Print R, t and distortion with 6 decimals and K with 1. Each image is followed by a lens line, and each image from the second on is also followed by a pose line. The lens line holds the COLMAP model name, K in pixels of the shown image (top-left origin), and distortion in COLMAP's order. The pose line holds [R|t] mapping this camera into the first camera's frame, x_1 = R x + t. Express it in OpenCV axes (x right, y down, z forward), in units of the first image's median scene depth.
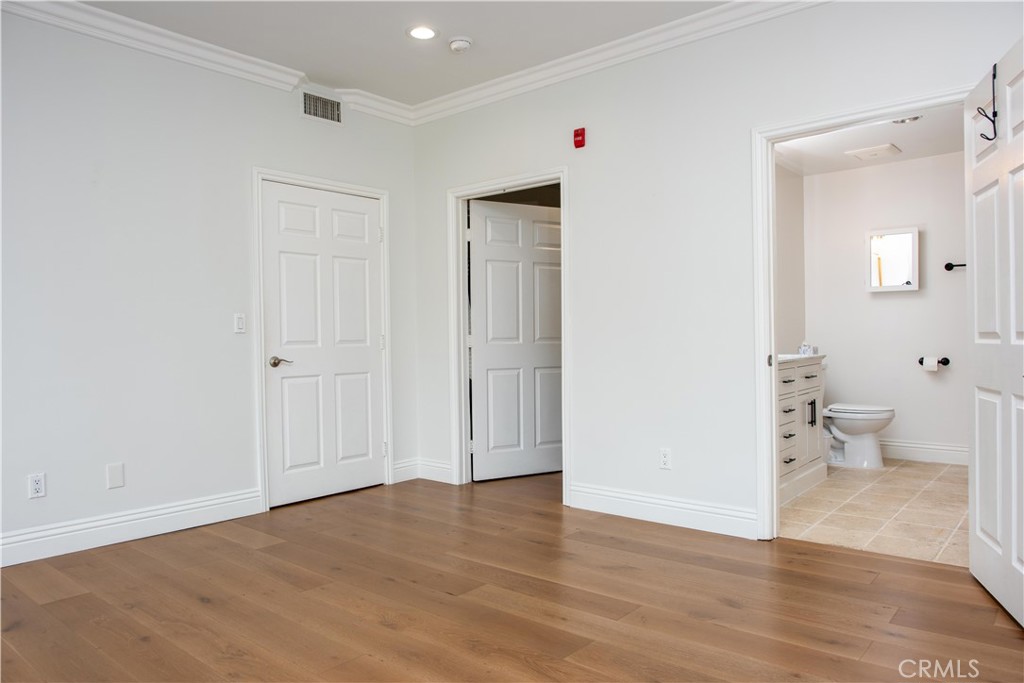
lens RADIAL K [[698.6, 0, 517.8], [0, 698.6, 344.6], [0, 0, 1]] dist [-0.032958, 0.014126]
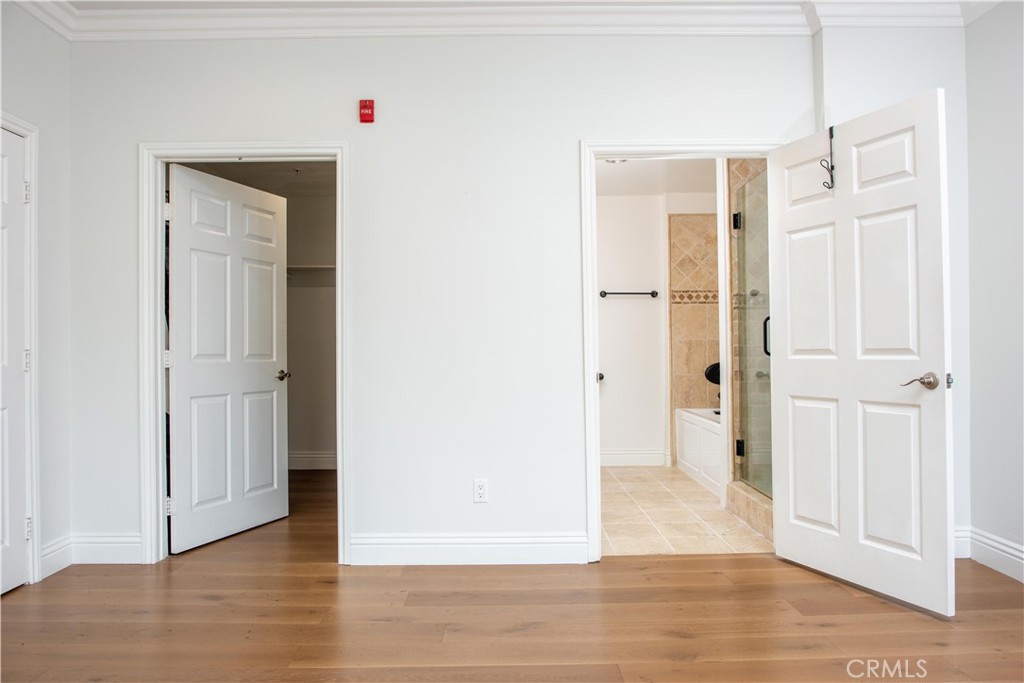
lens RADIAL K [[698.6, 0, 512.6], [0, 698.6, 346.0], [0, 0, 1]] dist [-0.032958, 0.014126]
pose [[0.761882, 0.011747, 0.647610, -0.299016], [0.005599, 0.999679, -0.024720, 0.001547], [-0.647692, 0.022460, 0.761571, 0.261882]]
